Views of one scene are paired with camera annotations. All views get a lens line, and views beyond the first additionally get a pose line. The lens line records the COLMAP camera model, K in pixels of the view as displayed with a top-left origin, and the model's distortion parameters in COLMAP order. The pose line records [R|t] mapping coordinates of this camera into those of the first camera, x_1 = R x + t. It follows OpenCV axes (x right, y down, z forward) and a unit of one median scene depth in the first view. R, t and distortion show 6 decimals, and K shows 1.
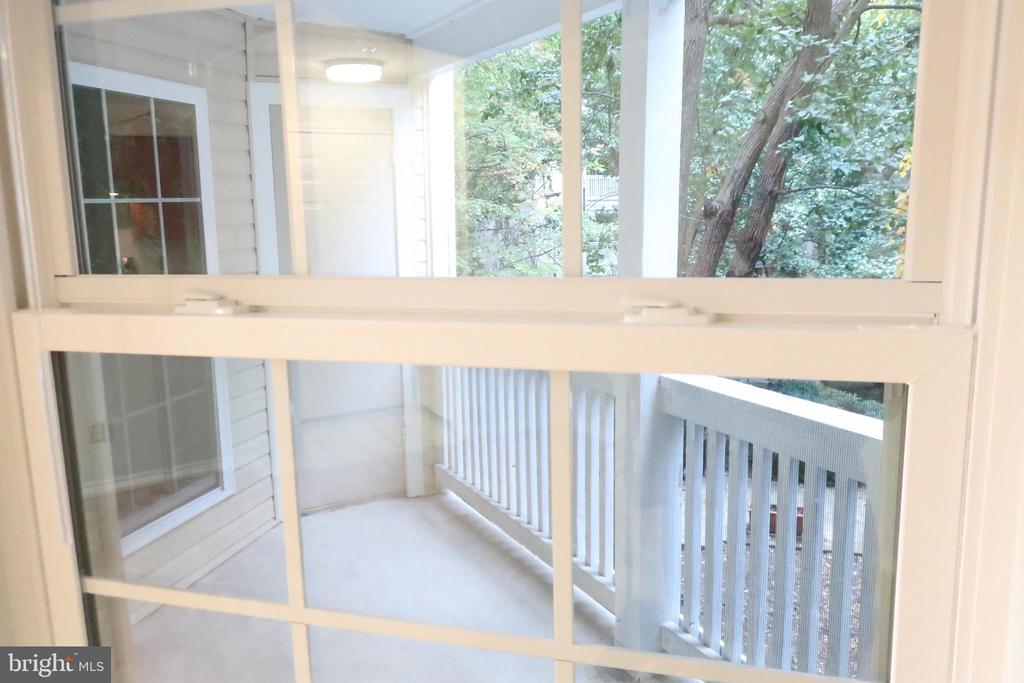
lens RADIAL K [[808.4, 0, 513.9], [0, 808.4, 341.3], [0, 0, 1]] dist [-0.005939, -0.003562]
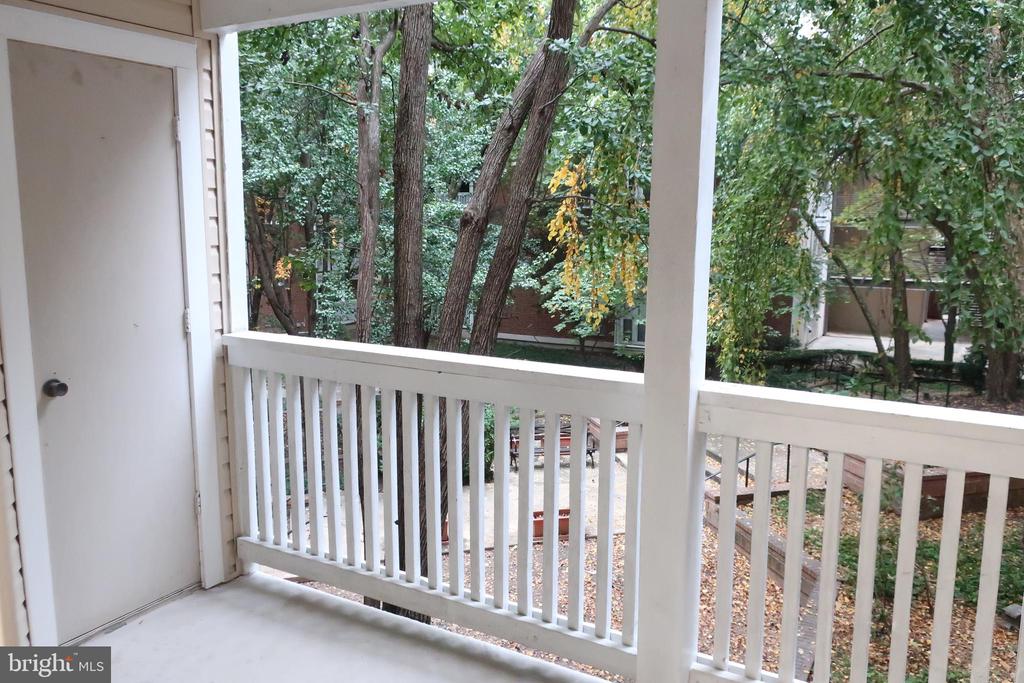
lens RADIAL K [[808.4, 0, 511.6], [0, 808.4, 341.5], [0, 0, 1]] dist [-0.005939, -0.003562]
pose [[0.847564, -0.061706, 0.527093, -0.269540], [0.072337, 0.997380, 0.000445, -0.015825], [-0.525740, 0.037751, 0.849807, 0.202795]]
